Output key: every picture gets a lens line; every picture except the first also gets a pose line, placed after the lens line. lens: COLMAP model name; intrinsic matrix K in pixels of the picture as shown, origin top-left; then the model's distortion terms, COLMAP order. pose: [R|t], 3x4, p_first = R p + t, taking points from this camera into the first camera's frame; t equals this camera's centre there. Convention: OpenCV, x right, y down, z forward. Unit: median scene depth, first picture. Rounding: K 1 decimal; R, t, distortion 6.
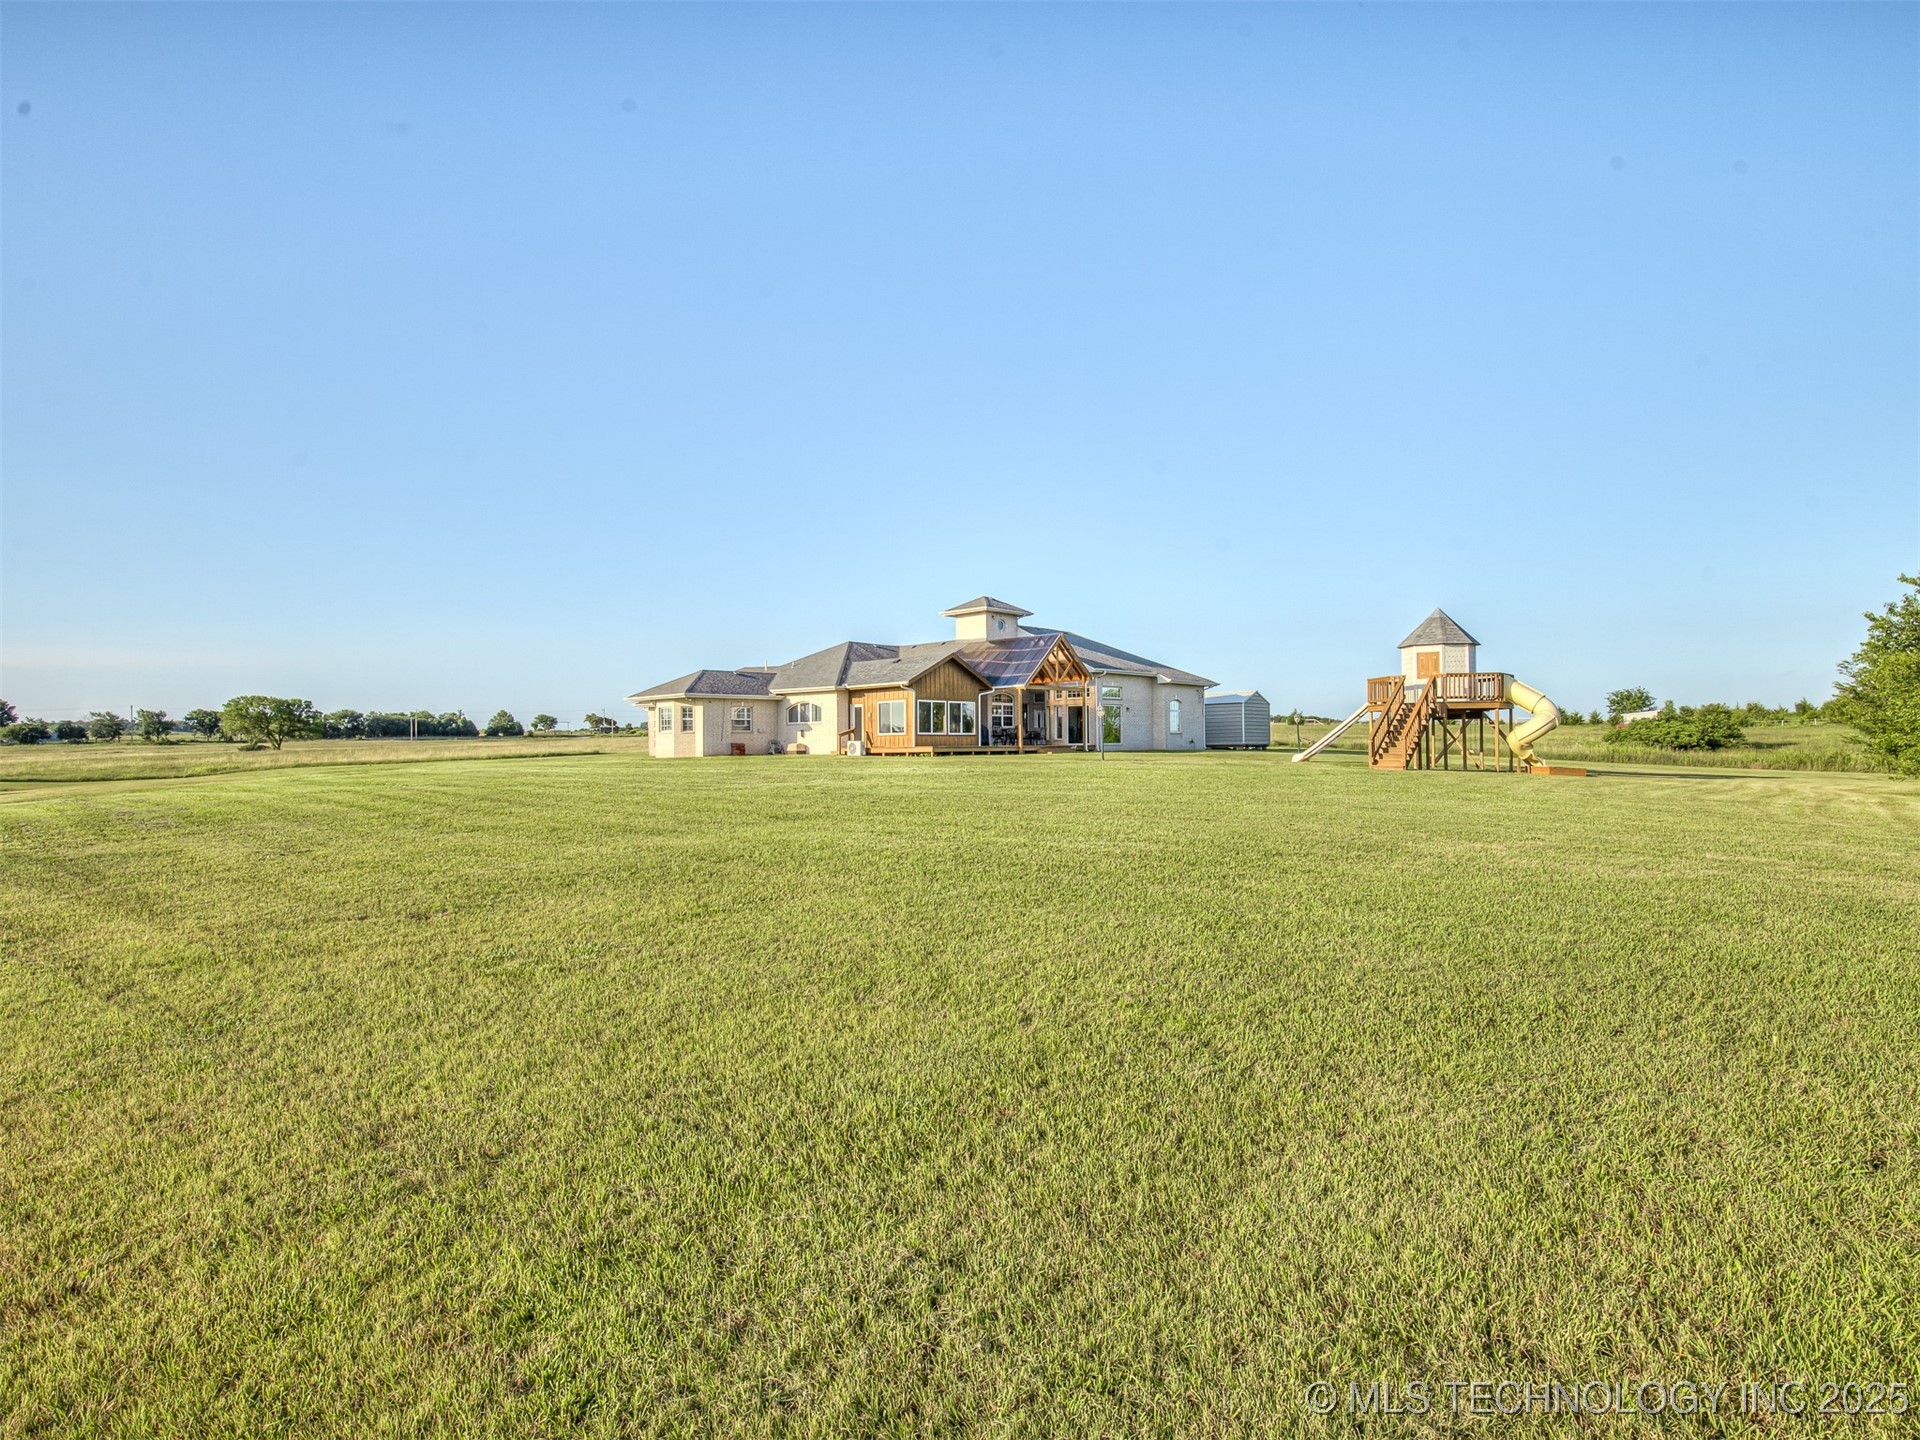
lens RADIAL K [[856.2, 0, 960.0], [0, 856.2, 720.0], [0, 0, 1]] dist [-0.000092, -0.000004]
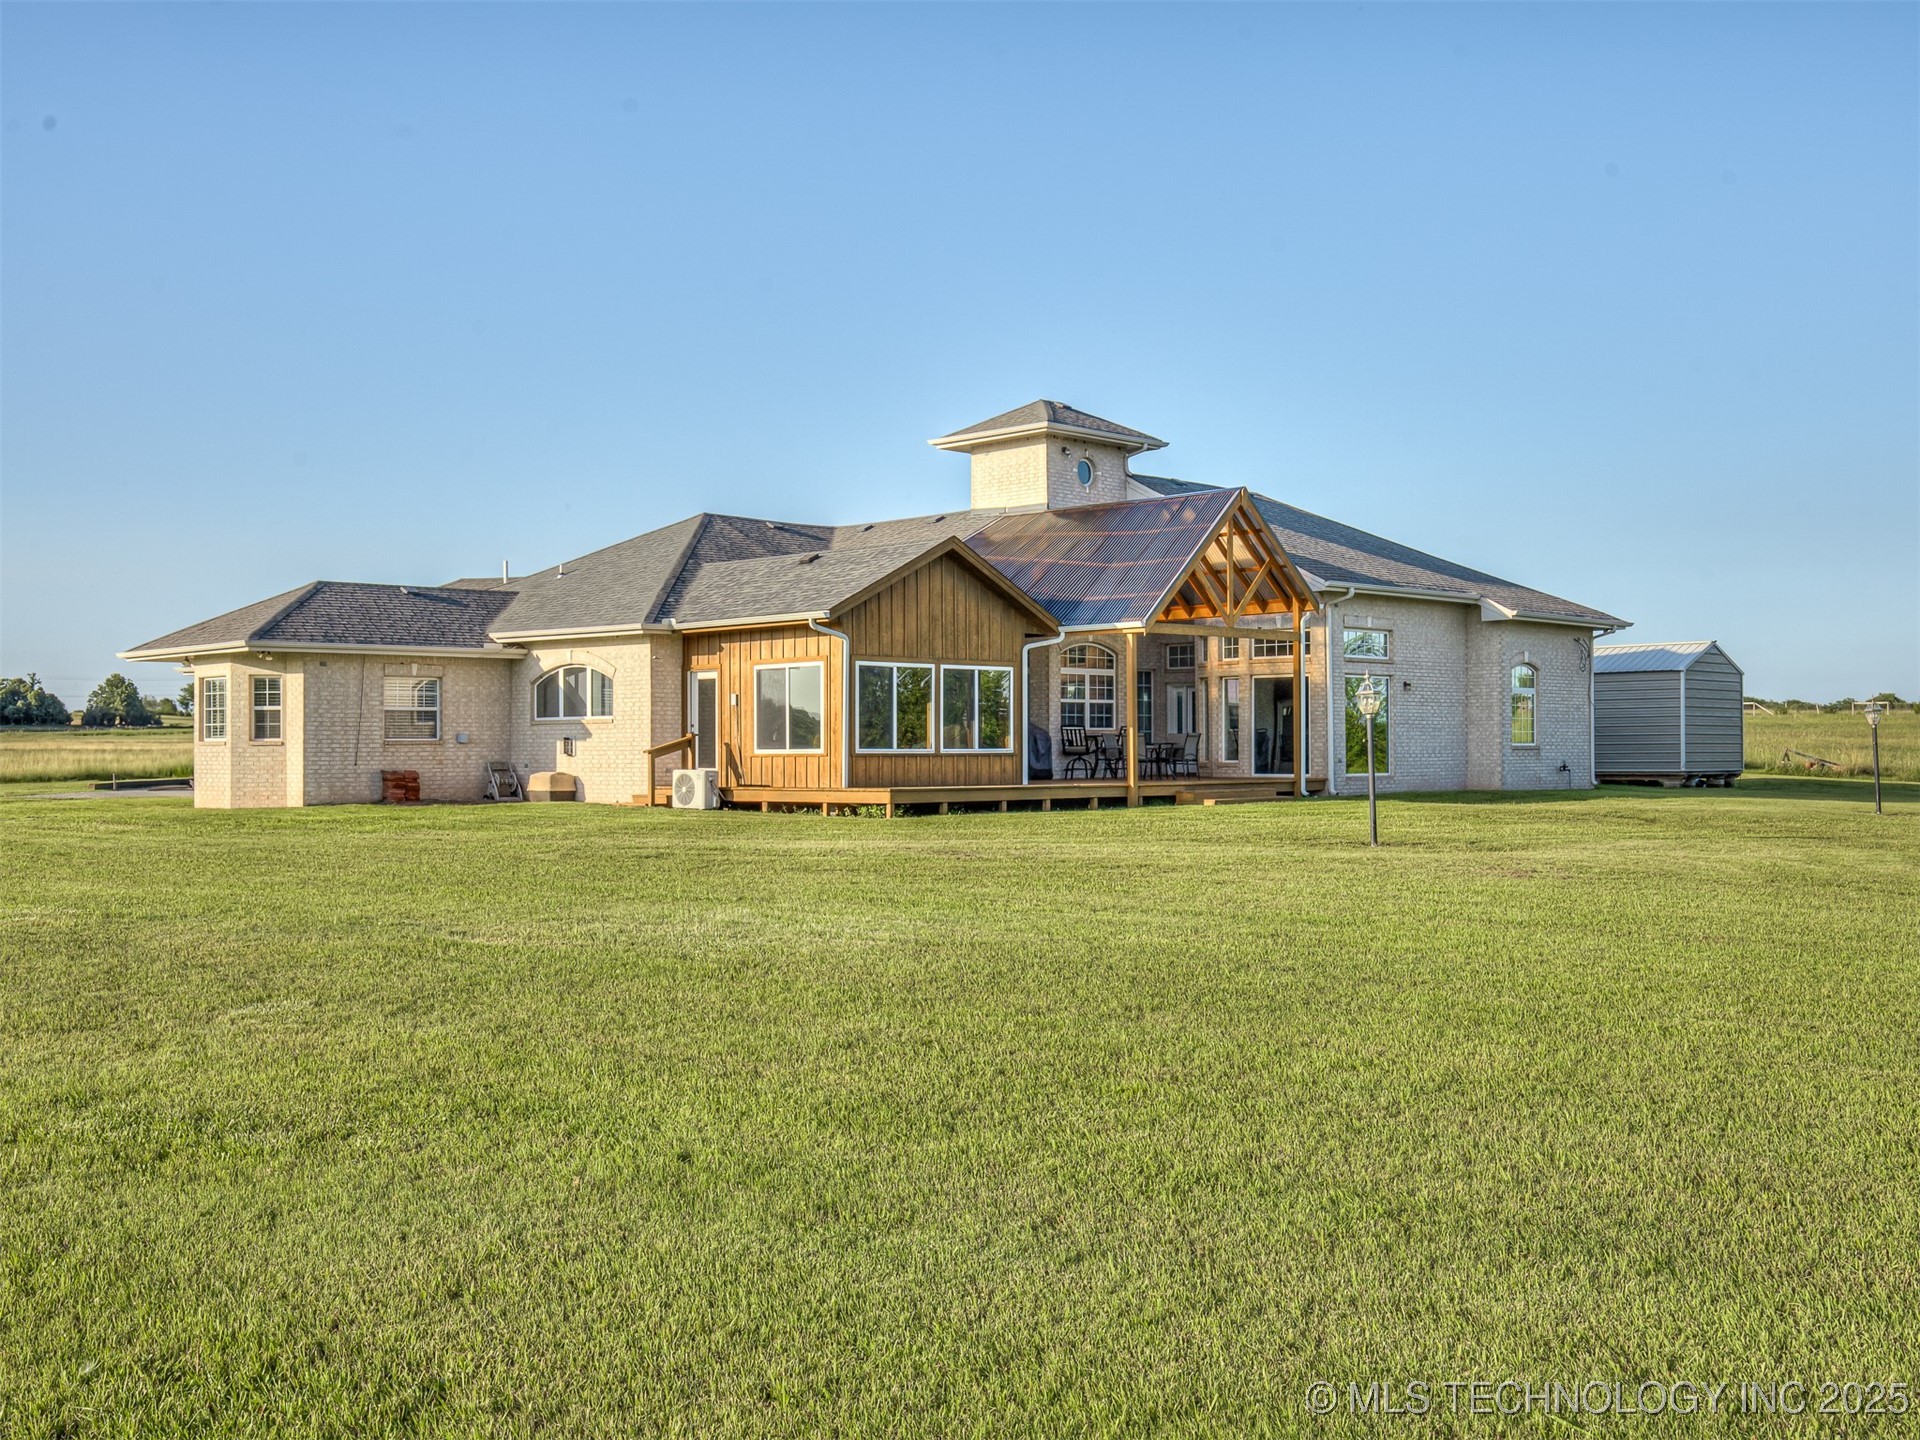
lens RADIAL K [[1699.1, 0, 960.0], [0, 1699.1, 720.0], [0, 0, 1]] dist [0.003492, 0.001604]
pose [[0.999433, 0.005501, -0.033206, 0.018287], [-0.005062, 0.999899, 0.013274, -0.007078], [0.033275, -0.013098, 0.999360, 0.232242]]
